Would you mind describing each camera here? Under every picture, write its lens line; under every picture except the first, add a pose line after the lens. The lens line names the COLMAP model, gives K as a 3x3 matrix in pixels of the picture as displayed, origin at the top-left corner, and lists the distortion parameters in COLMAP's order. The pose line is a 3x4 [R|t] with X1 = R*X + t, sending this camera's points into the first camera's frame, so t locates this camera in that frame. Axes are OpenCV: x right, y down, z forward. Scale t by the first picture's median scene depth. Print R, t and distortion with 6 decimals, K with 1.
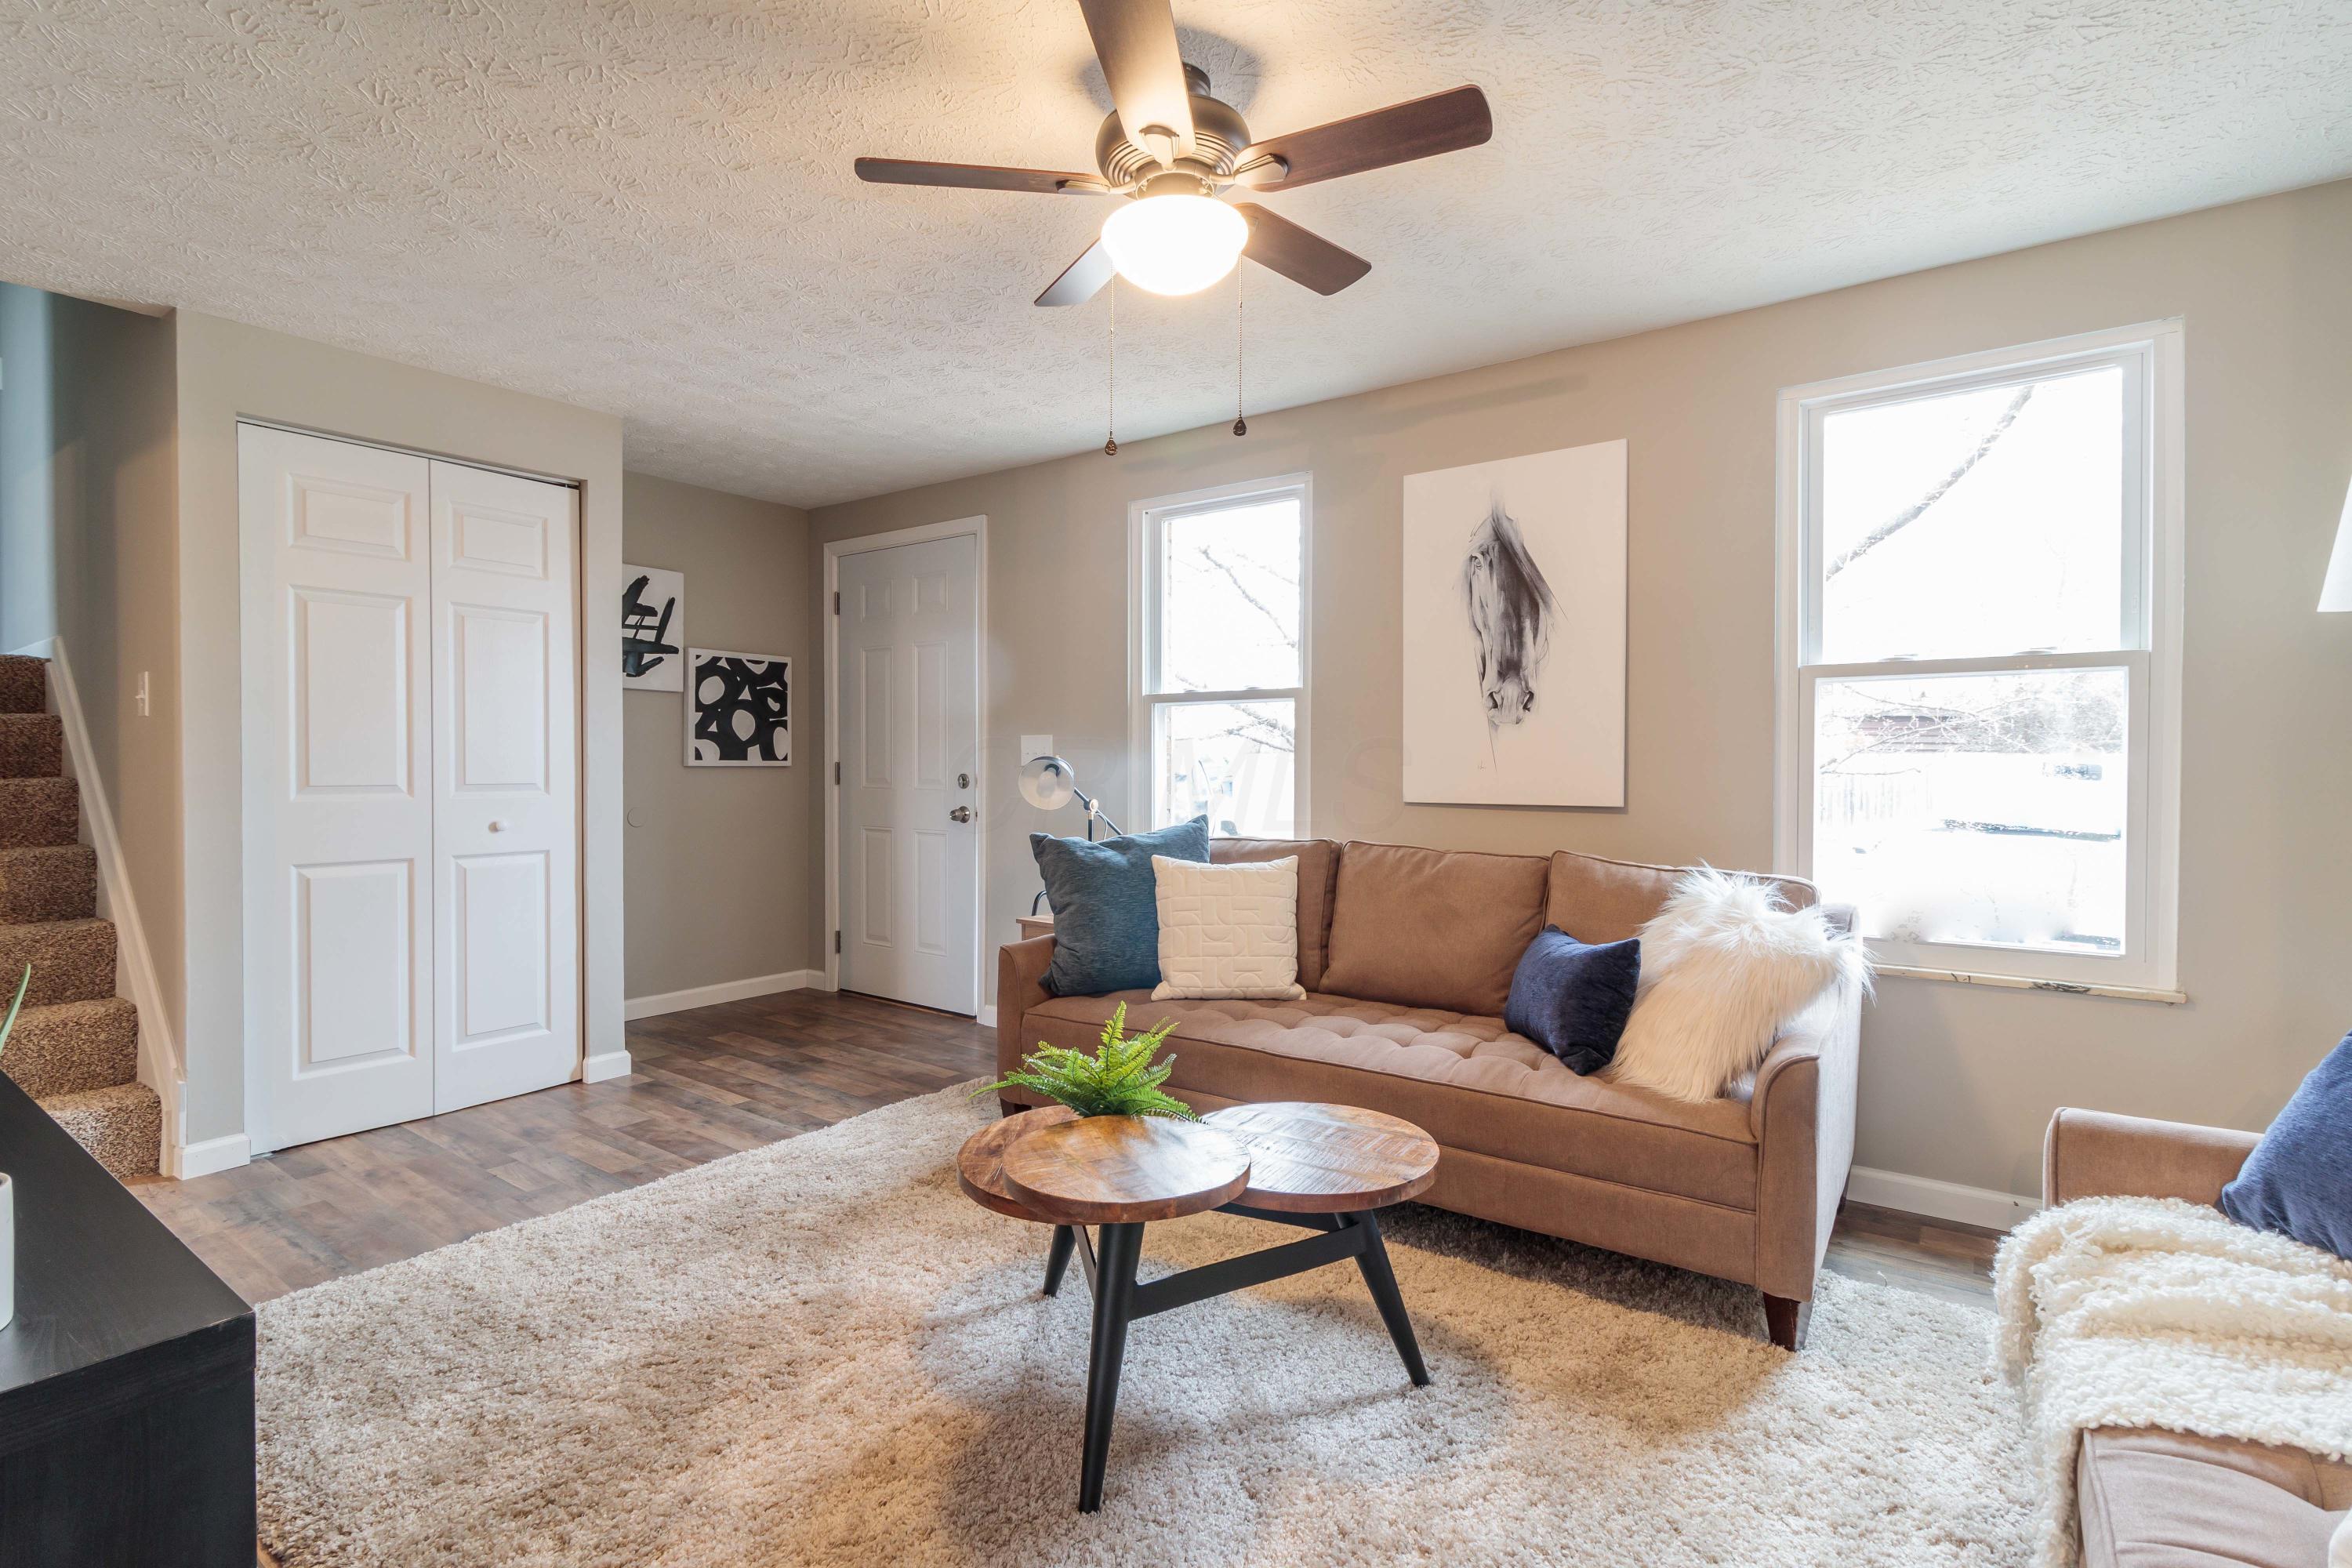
lens RADIAL K [[1104.2, 0, 1187.0], [0, 1104.2, 776.4], [0, 0, 1]] dist [0.002601, -0.000293]
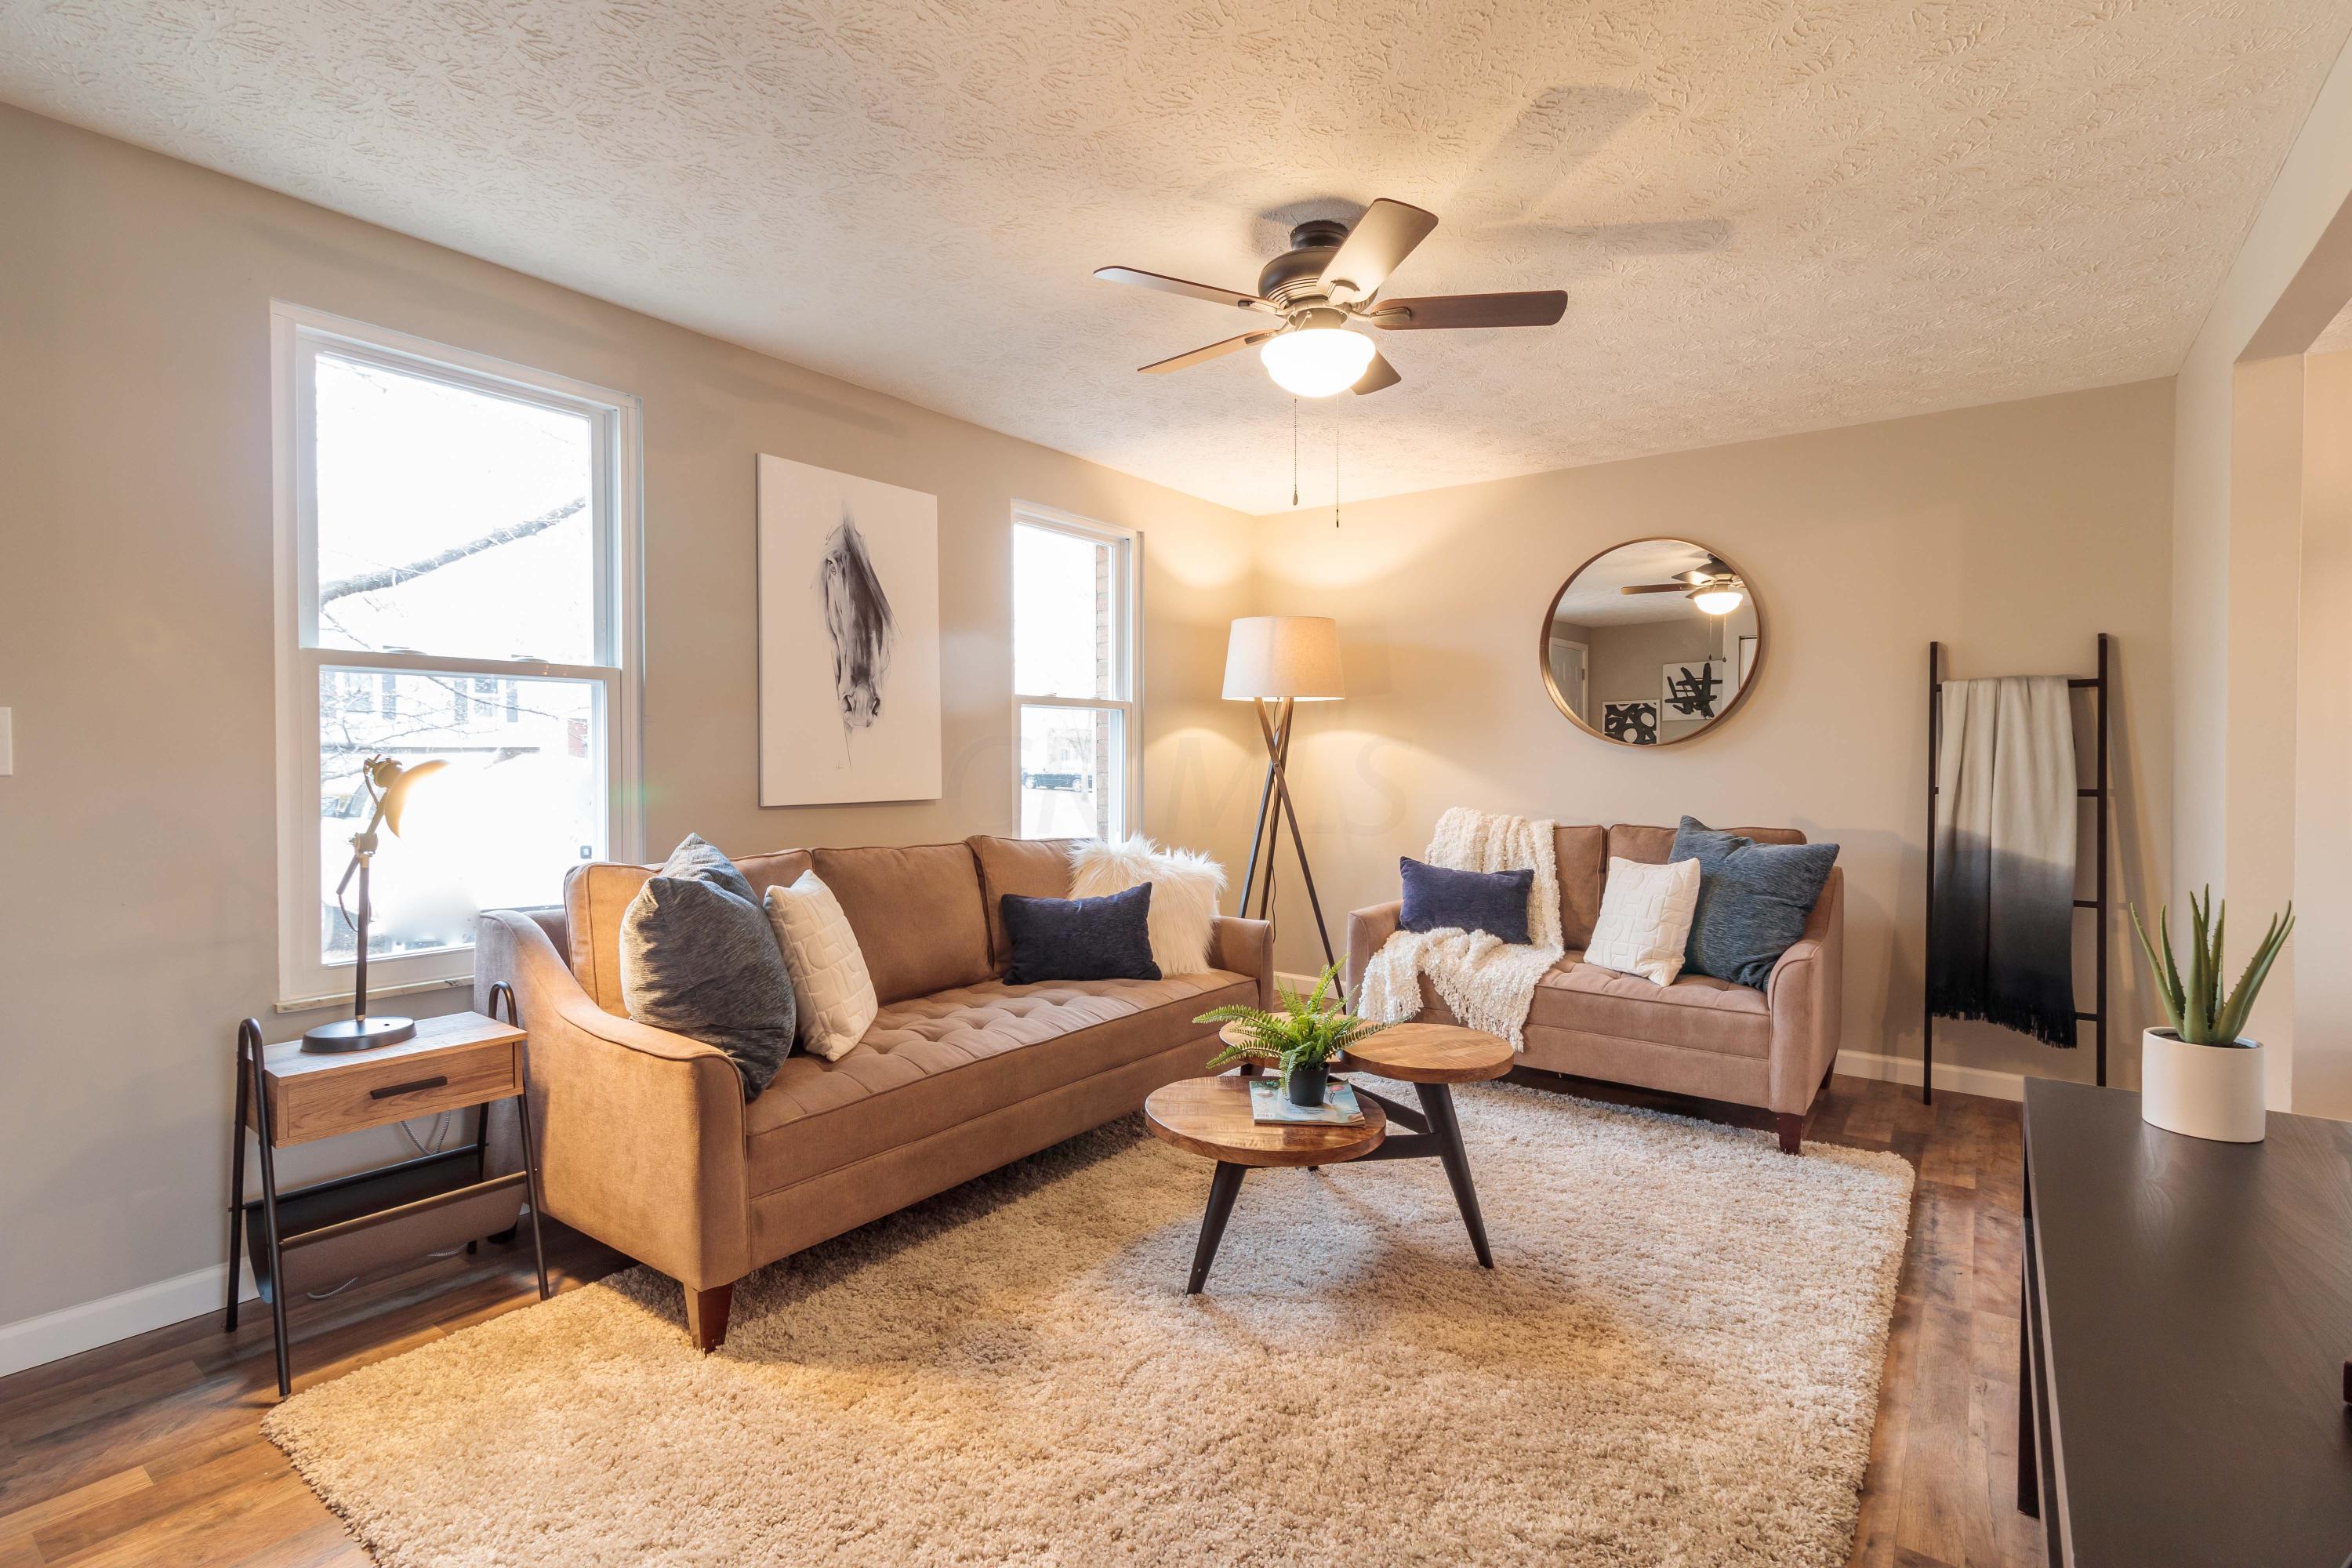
lens RADIAL K [[1104.2, 0, 1178.2], [0, 1104.2, 778.7], [0, 0, 1]] dist [0.002601, -0.000293]
pose [[0.010350, -0.022048, 0.999703, -0.768392], [0.010489, 0.999704, 0.021940, -0.017070], [-0.999891, 0.010259, 0.010578, 0.677419]]
